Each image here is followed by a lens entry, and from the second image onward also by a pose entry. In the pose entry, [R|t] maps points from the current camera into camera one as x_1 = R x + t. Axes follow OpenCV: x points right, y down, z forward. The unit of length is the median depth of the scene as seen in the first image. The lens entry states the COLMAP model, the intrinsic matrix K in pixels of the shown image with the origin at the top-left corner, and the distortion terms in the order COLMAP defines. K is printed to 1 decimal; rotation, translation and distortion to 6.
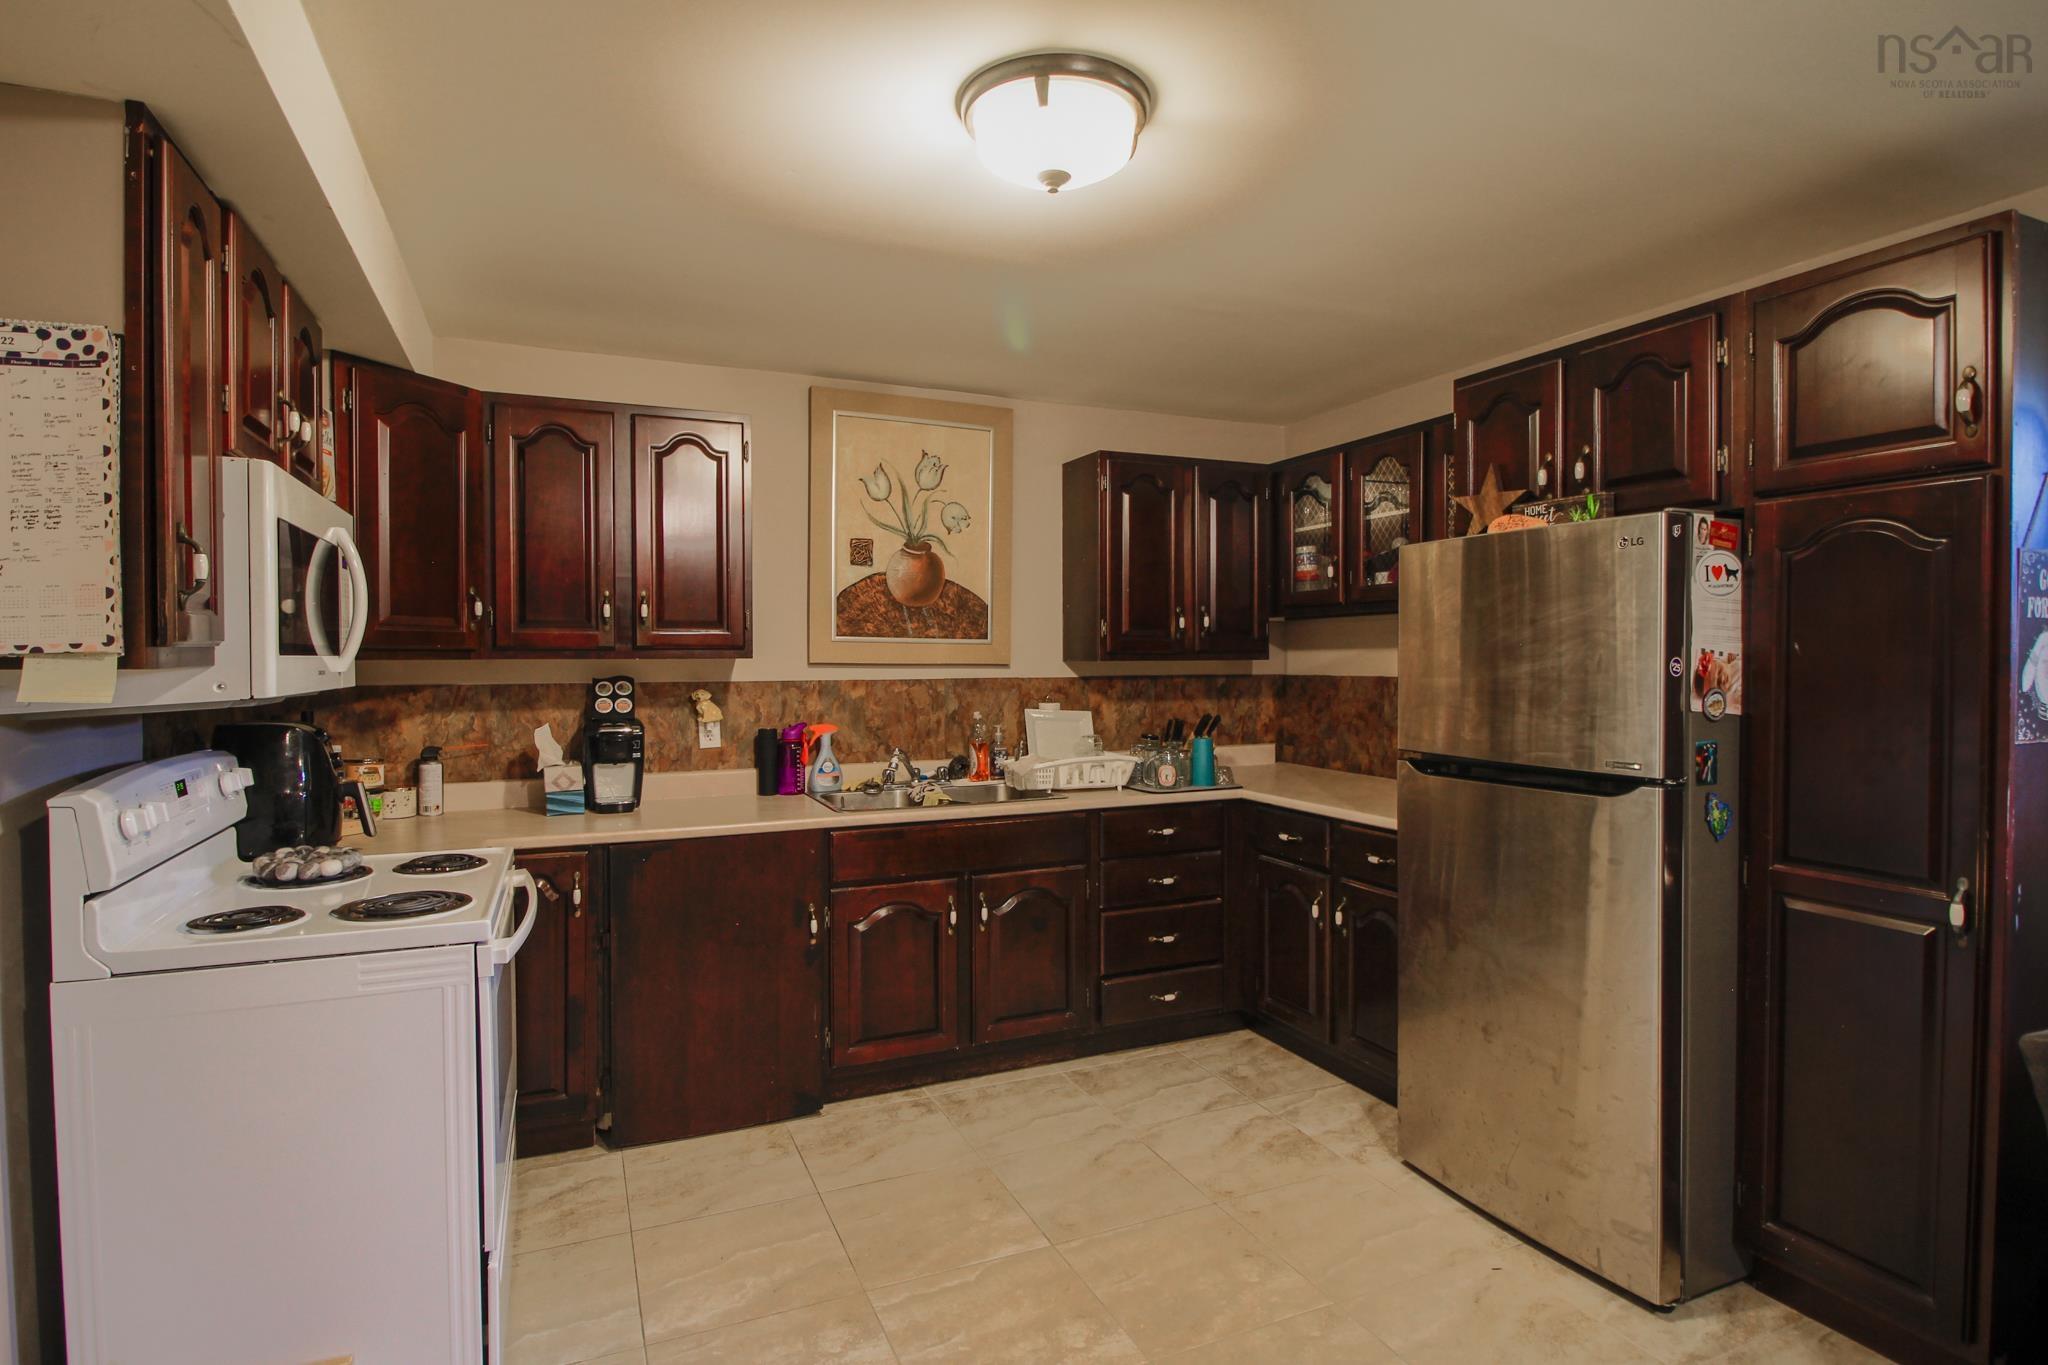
lens RADIAL K [[1049.8, 0, 1021.6], [0, 1049.8, 671.1], [0, 0, 1]] dist [0.013369, -0.020316]
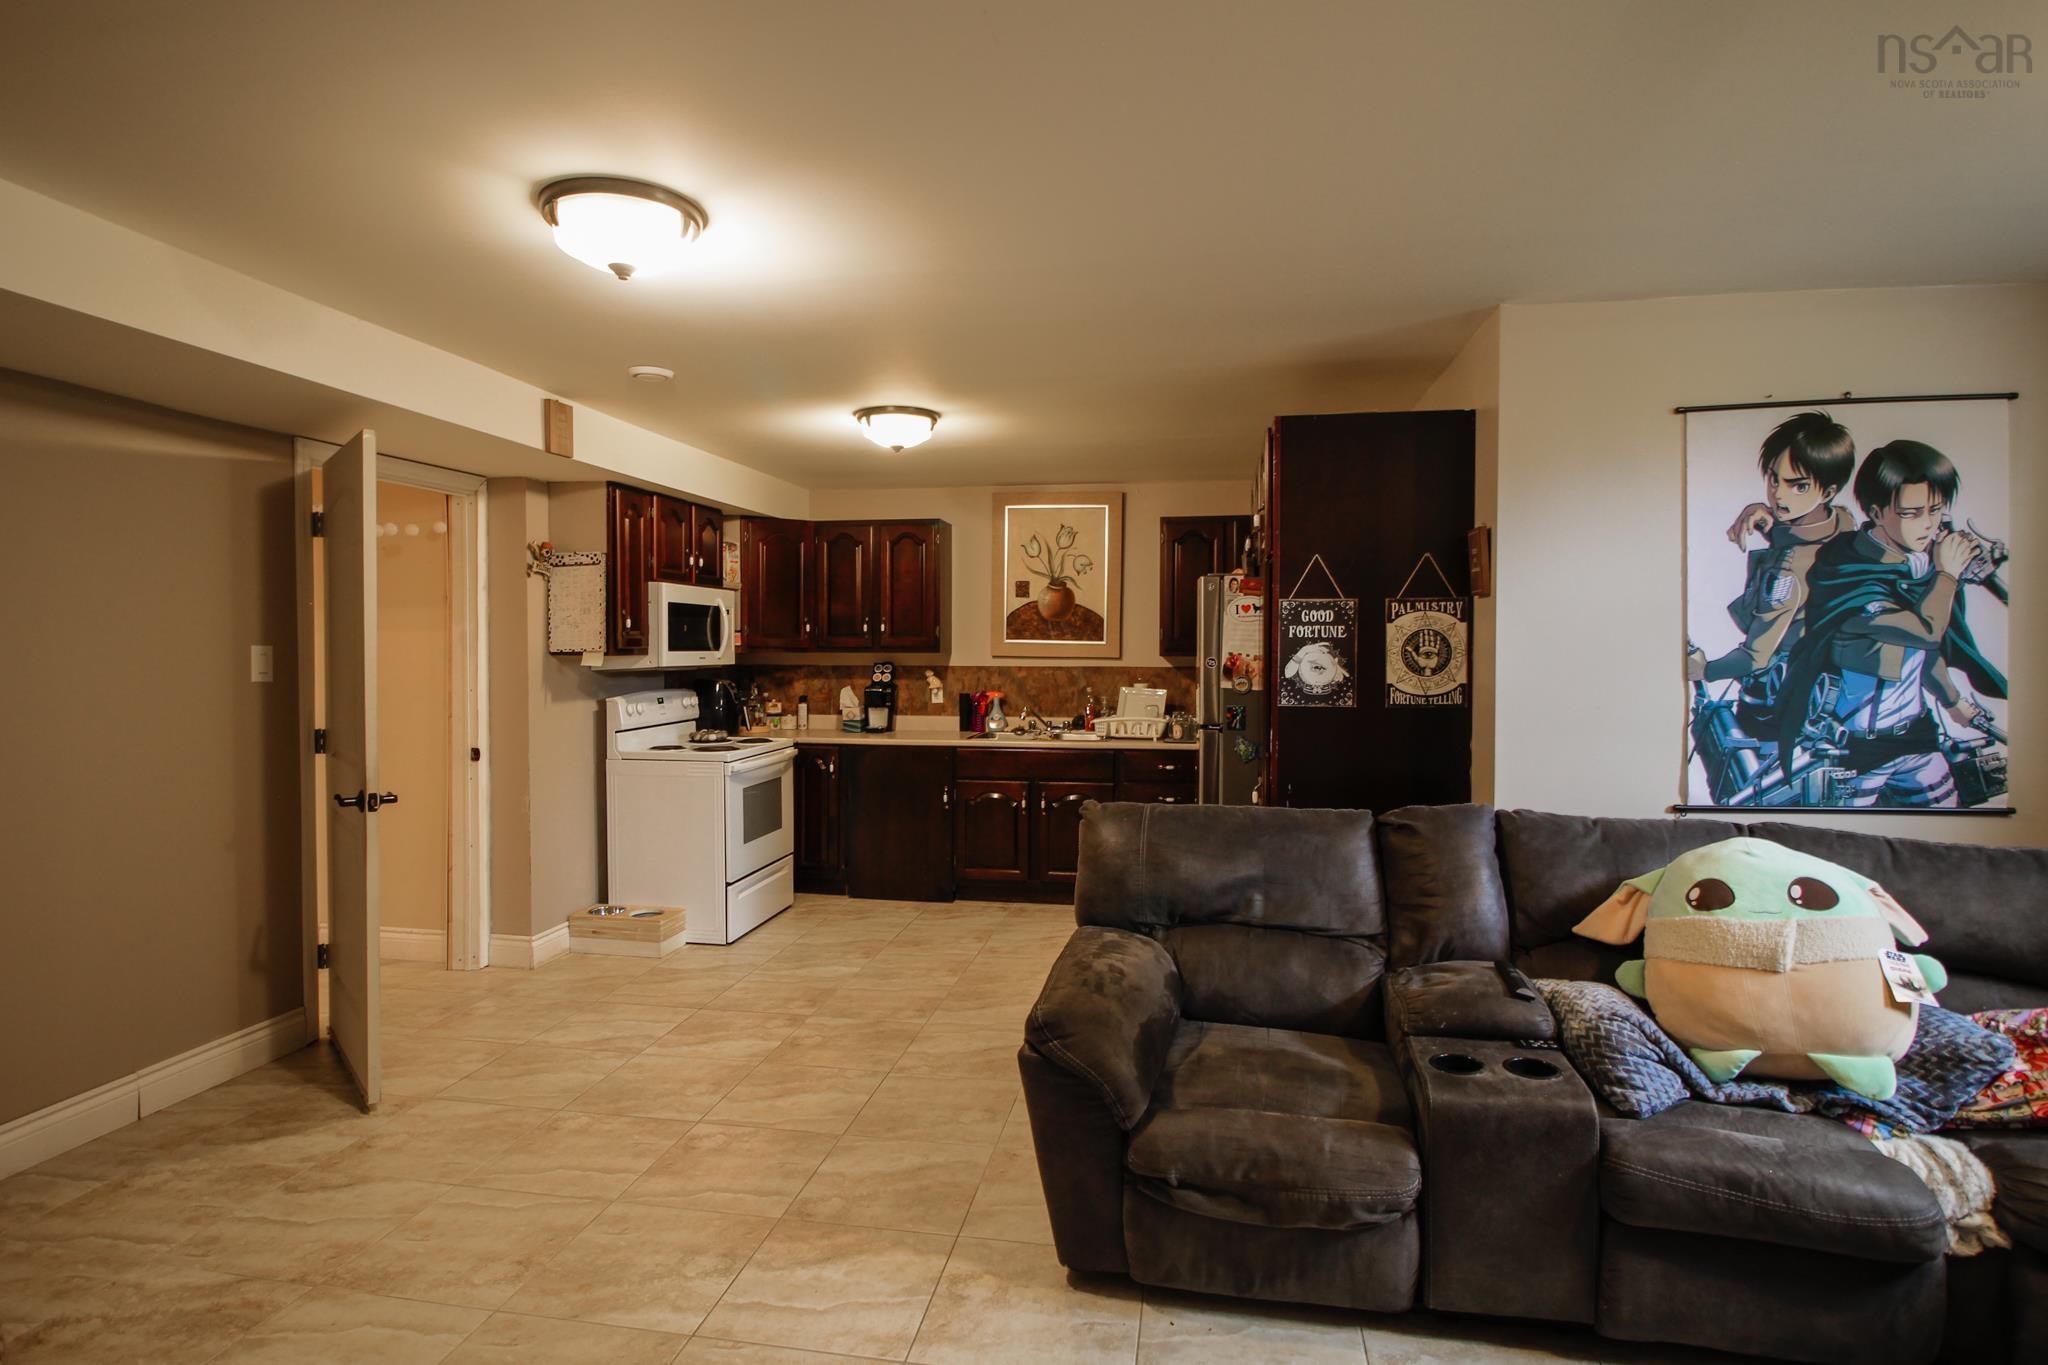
lens RADIAL K [[1049.8, 0, 1021.6], [0, 1049.8, 671.1], [0, 0, 1]] dist [0.013369, -0.020316]
pose [[0.830876, 0.017084, -0.556195, 0.813713], [-0.012504, 0.999849, 0.012033, -0.004151], [0.556317, -0.003043, 0.830965, -0.399637]]
